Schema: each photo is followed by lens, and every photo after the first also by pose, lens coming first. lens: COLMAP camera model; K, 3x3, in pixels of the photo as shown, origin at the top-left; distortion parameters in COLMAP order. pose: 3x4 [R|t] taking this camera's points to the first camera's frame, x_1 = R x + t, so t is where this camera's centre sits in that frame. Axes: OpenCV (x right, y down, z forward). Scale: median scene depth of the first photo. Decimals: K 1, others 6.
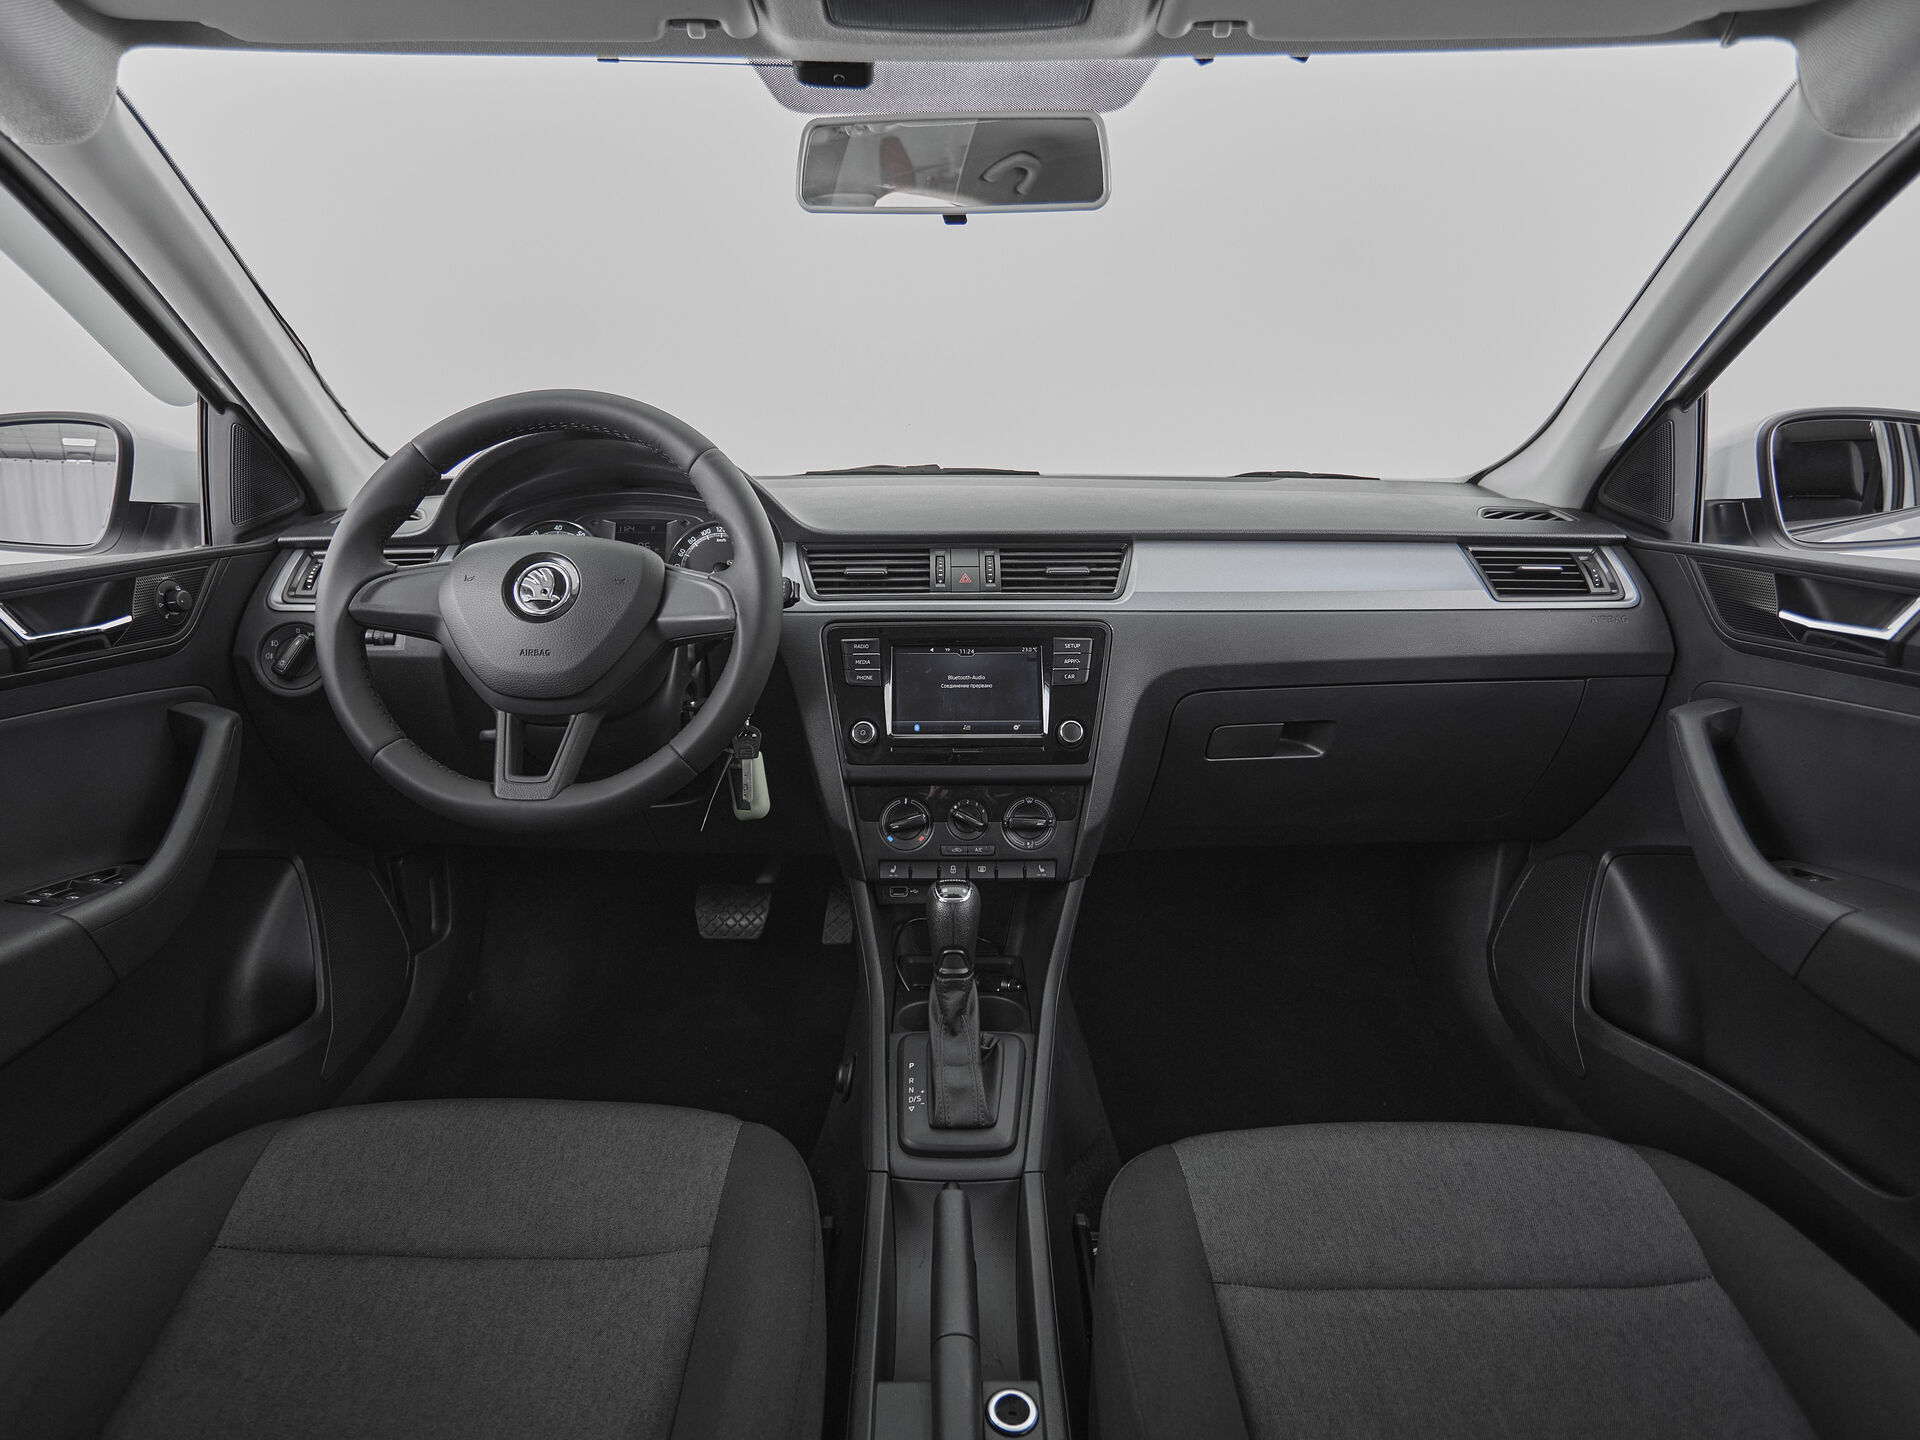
lens RADIAL K [[1081.5, 0, 939.8], [0, 1081.5, 703.3], [0, 0, 1]] dist [0.001499, -0.000326]
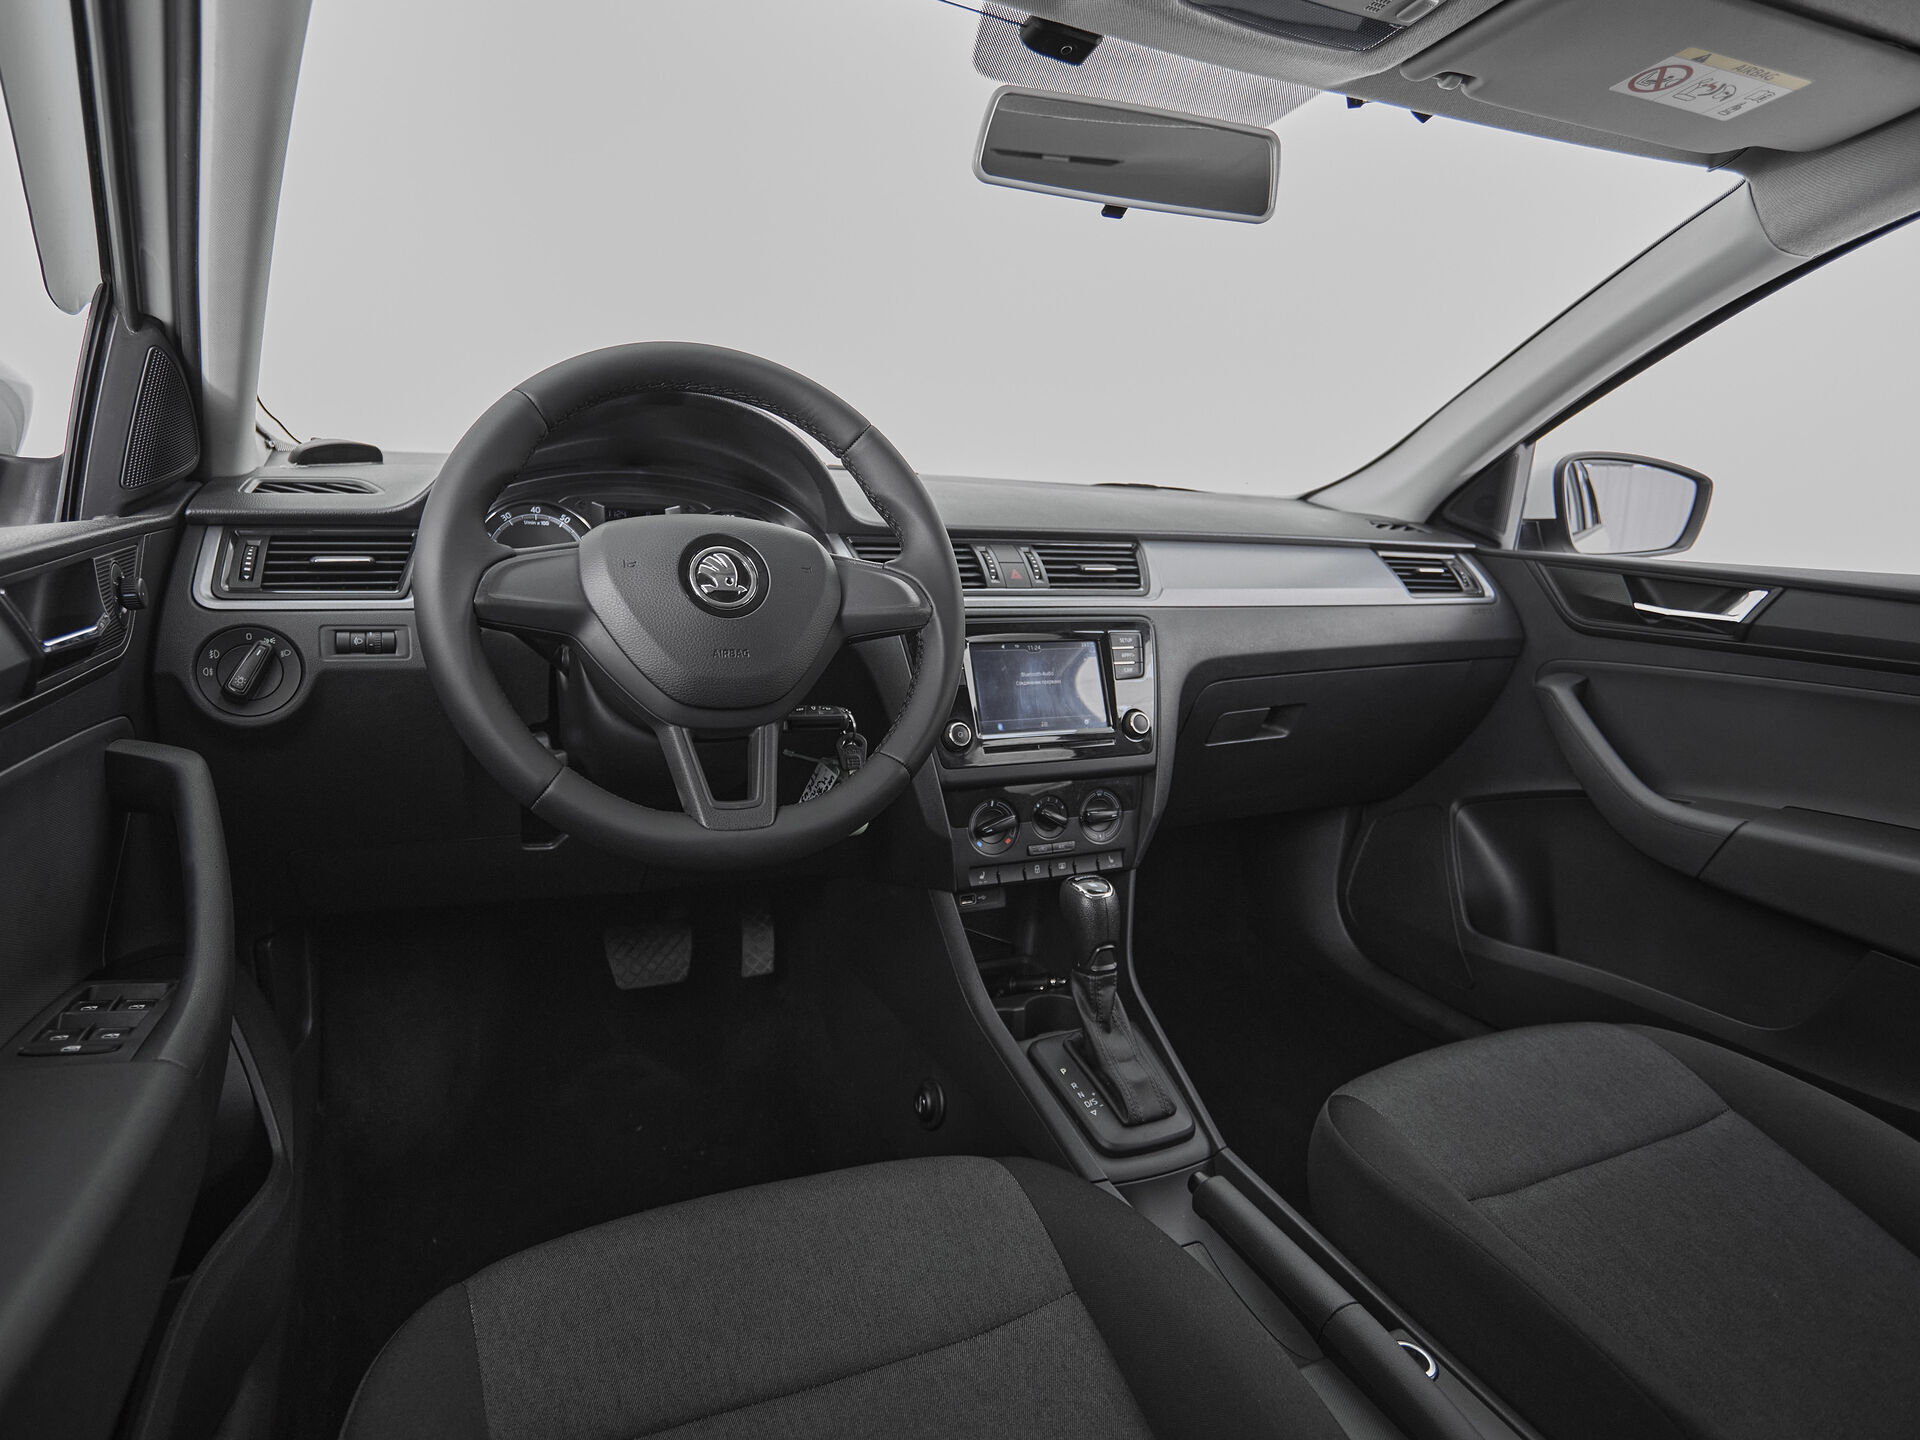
lens RADIAL K [[1081.5, 0, 915.4], [0, 1081.5, 702.7], [0, 0, 1]] dist [0.001499, -0.000326]
pose [[0.907170, -0.039724, 0.418884, -0.494986], [0.045070, 0.998980, -0.002870, 0.000141], [-0.418343, 0.021483, 0.908035, 0.150027]]
